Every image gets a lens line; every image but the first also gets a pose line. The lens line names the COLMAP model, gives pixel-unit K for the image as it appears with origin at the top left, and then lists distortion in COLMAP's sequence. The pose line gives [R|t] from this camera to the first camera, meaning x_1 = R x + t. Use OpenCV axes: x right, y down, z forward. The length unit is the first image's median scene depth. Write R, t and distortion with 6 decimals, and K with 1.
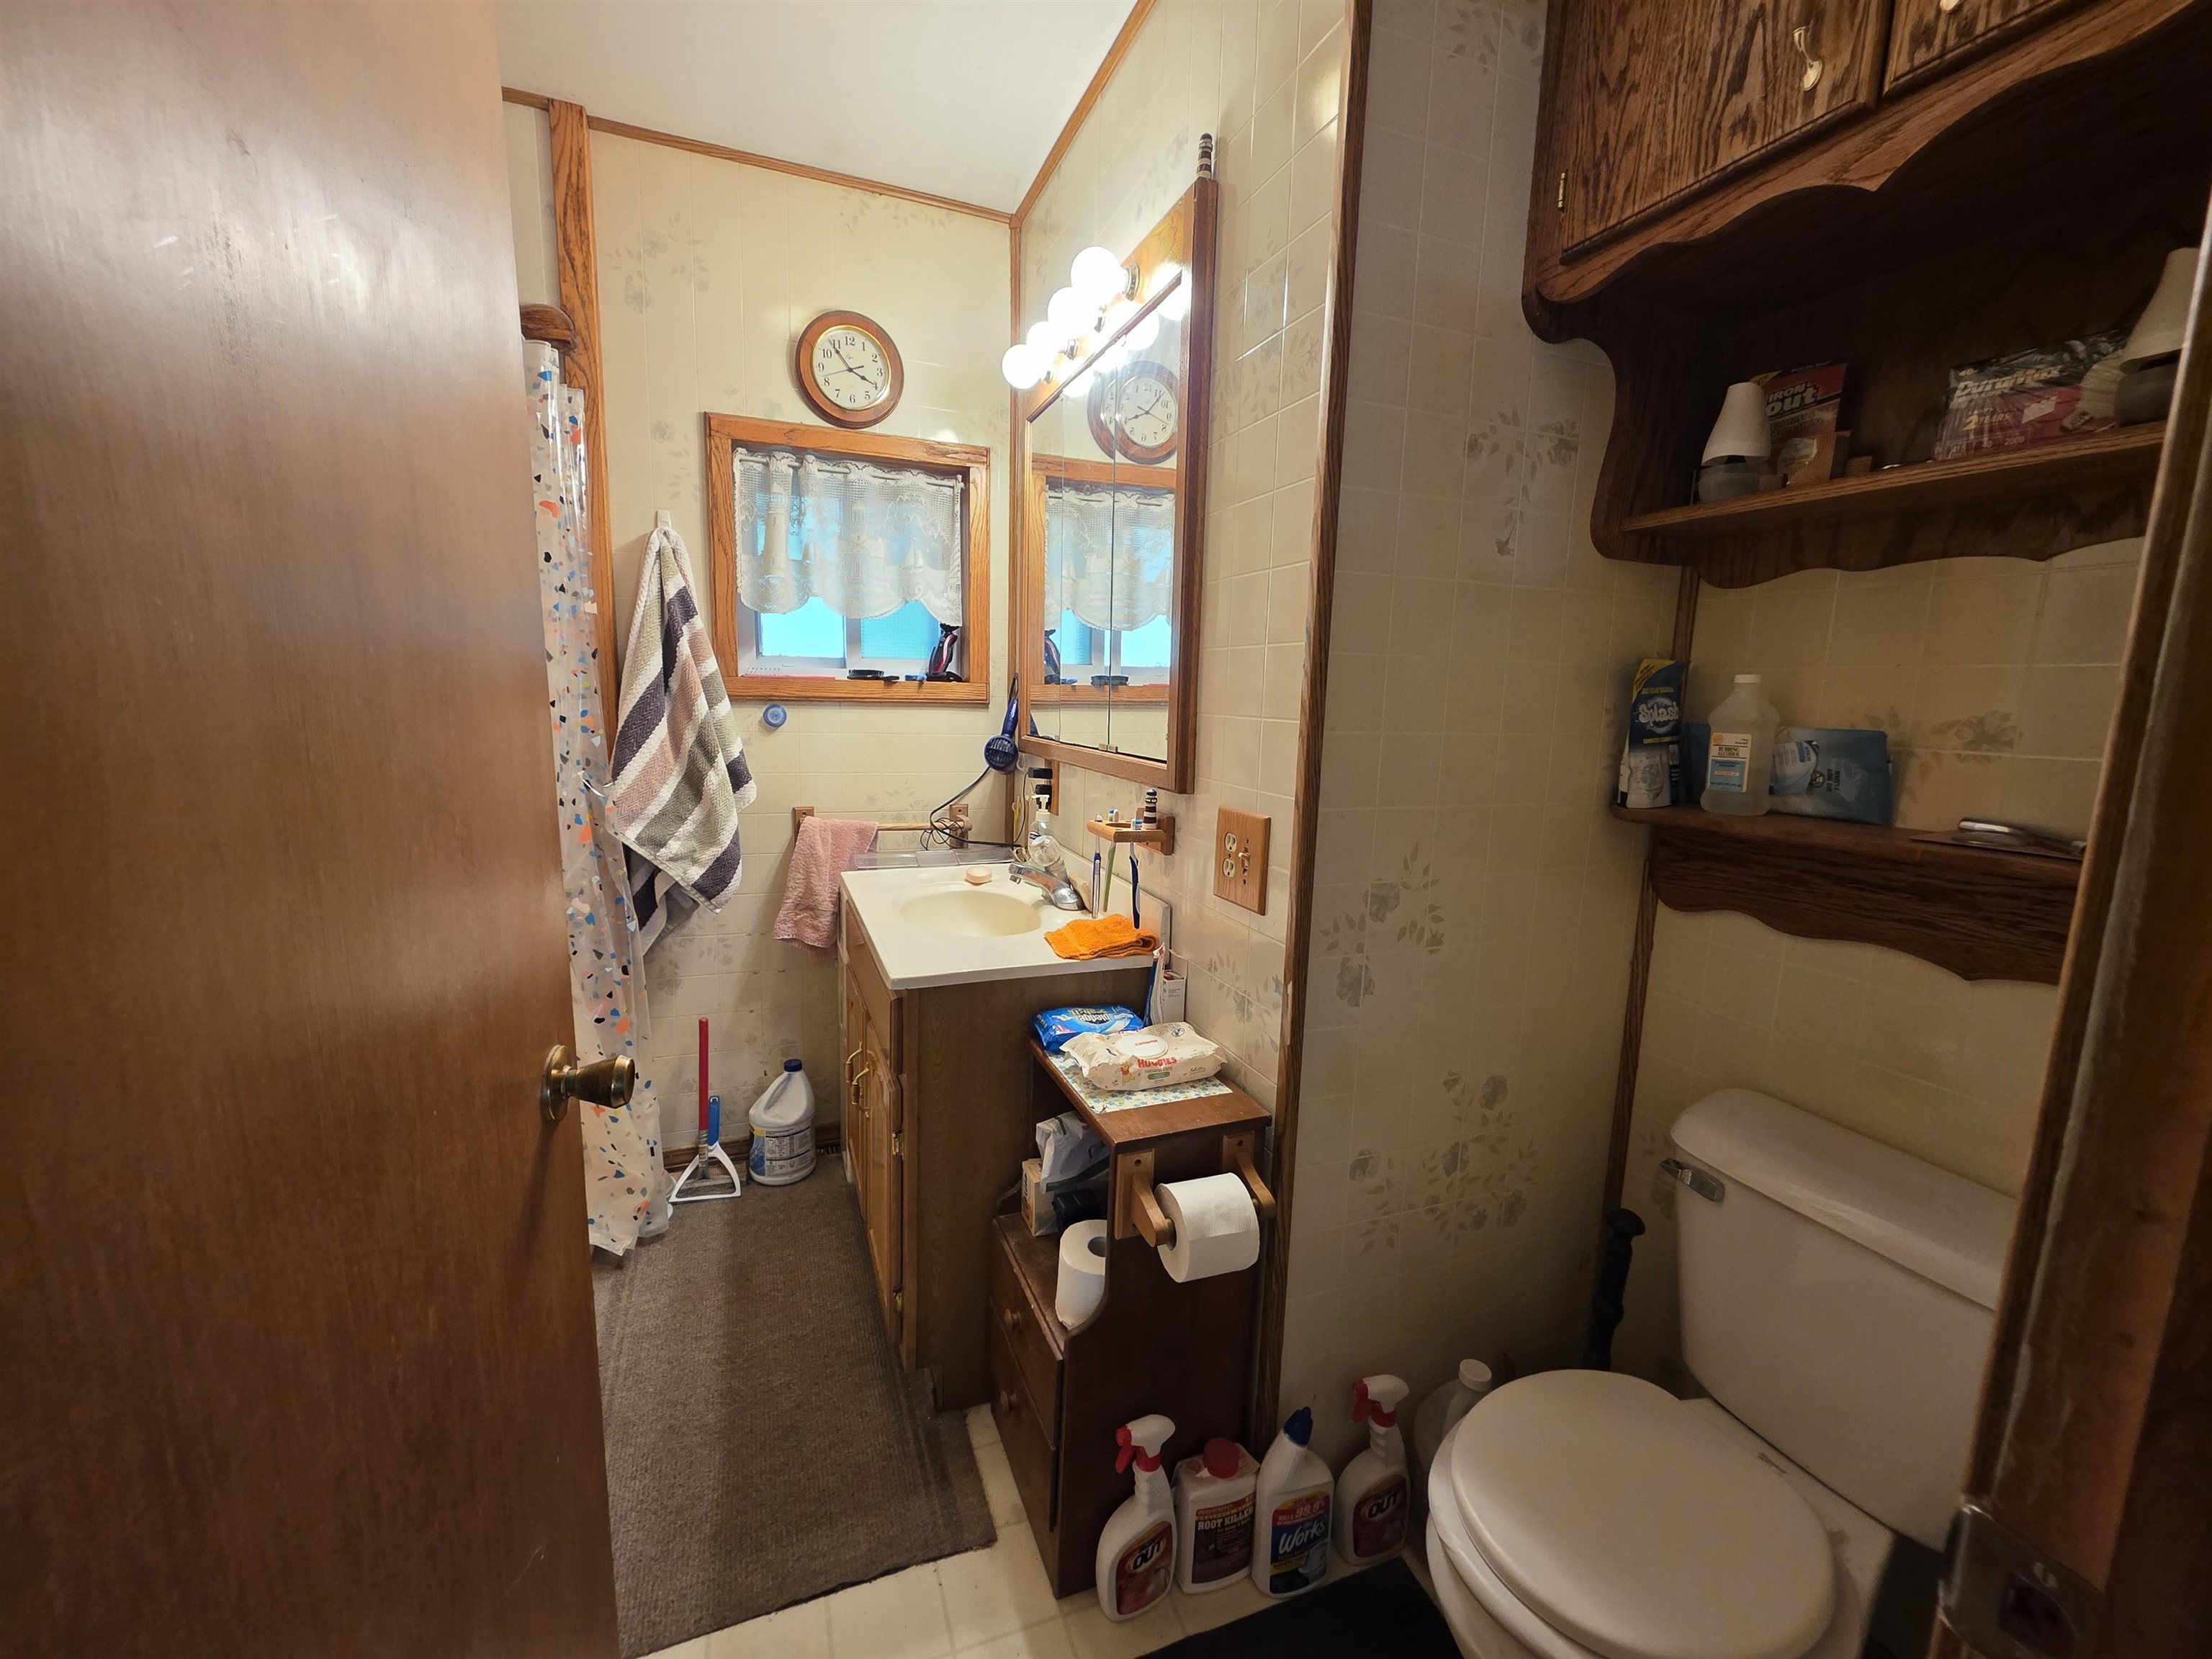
lens RADIAL K [[885.2, 0, 1093.5], [0, 885.2, 831.1], [0, 0, 1]] dist [0.003017, -0.000695]
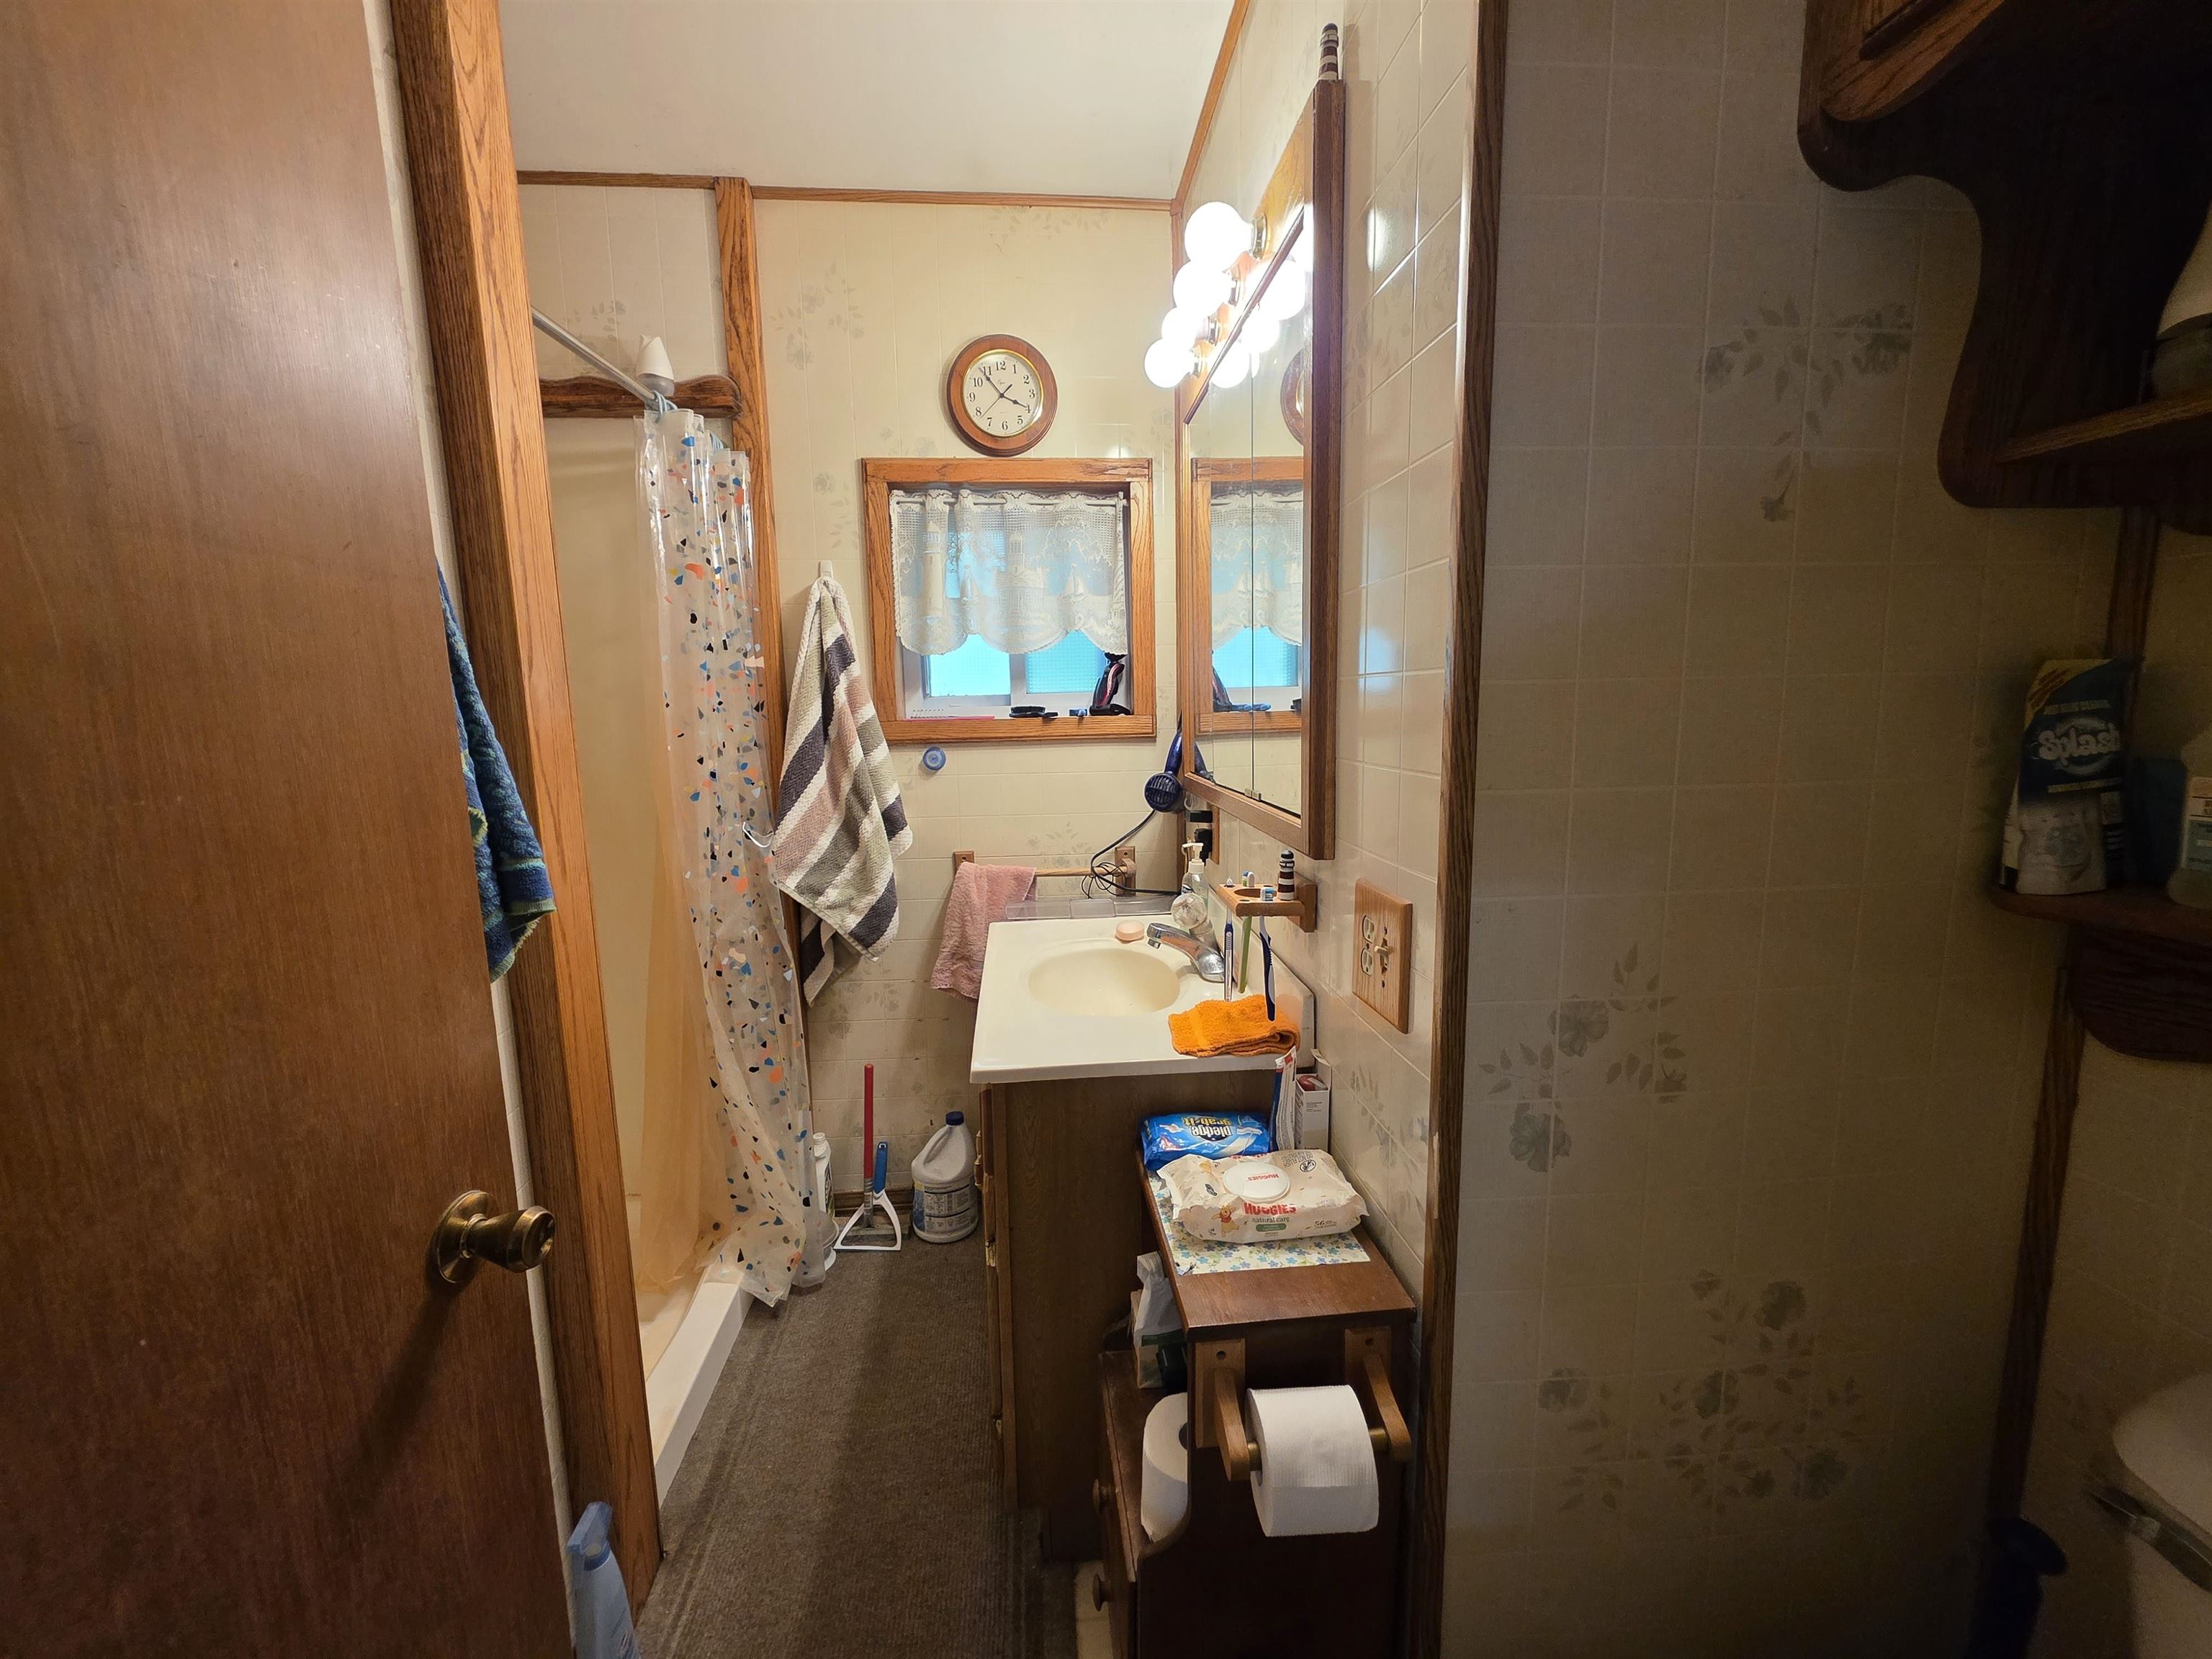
lens RADIAL K [[885.2, 0, 1093.5], [0, 885.2, 831.1], [0, 0, 1]] dist [0.003017, -0.000695]
pose [[0.958616, -0.004476, -0.284666, 0.123868], [0.000330, 0.999893, -0.014609, -0.052458], [0.284701, 0.013910, 0.958515, 0.167520]]
